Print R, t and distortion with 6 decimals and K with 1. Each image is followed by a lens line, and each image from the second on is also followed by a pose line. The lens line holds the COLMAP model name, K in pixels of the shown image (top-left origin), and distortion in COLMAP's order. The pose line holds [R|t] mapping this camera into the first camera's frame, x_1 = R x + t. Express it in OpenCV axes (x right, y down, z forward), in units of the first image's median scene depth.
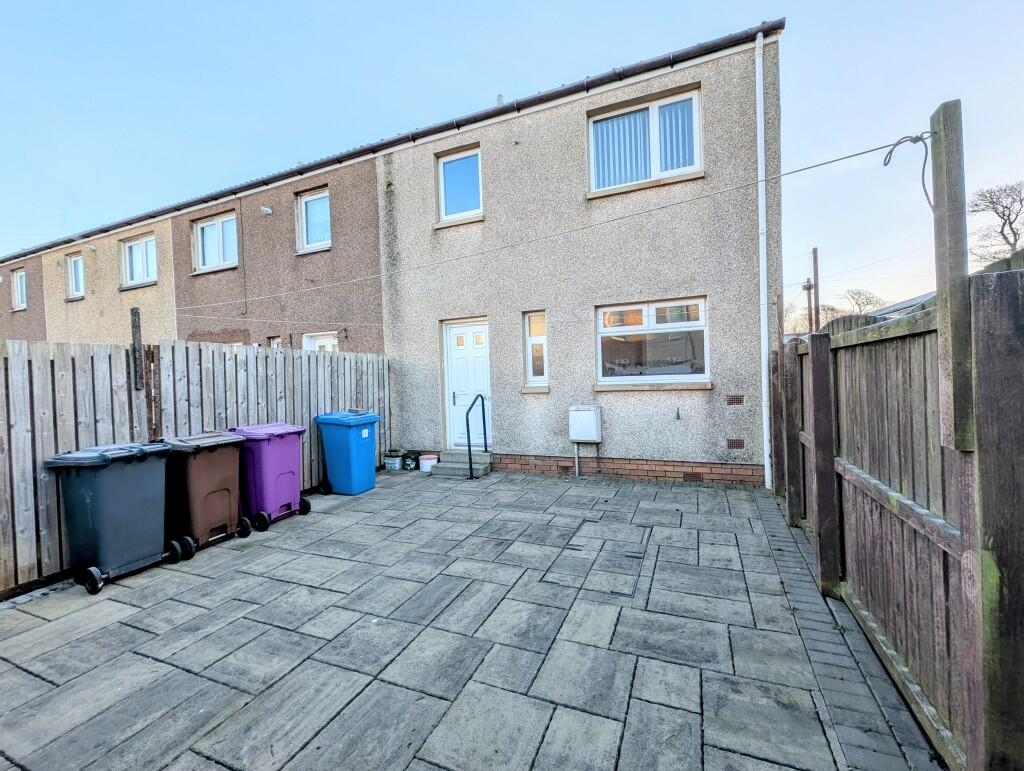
lens RADIAL K [[432.6, 0, 516.3], [0, 432.6, 385.0], [0, 0, 1]] dist [0.000772, -0.000223]
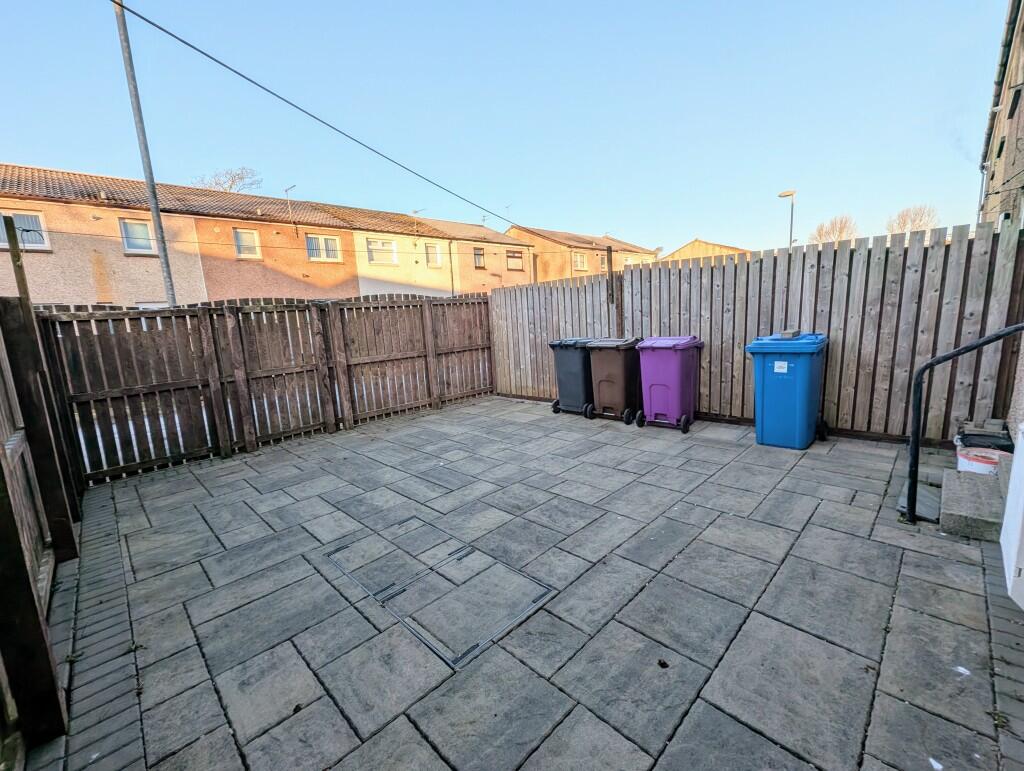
lens RADIAL K [[432.6, 0, 516.3], [0, 432.6, 385.0], [0, 0, 1]] dist [0.000772, -0.000223]
pose [[-0.375487, 0.210674, -0.902567, 0.682234], [0.052548, 0.977096, 0.206209, -0.039744], [0.925337, 0.030001, -0.377957, 1.329538]]
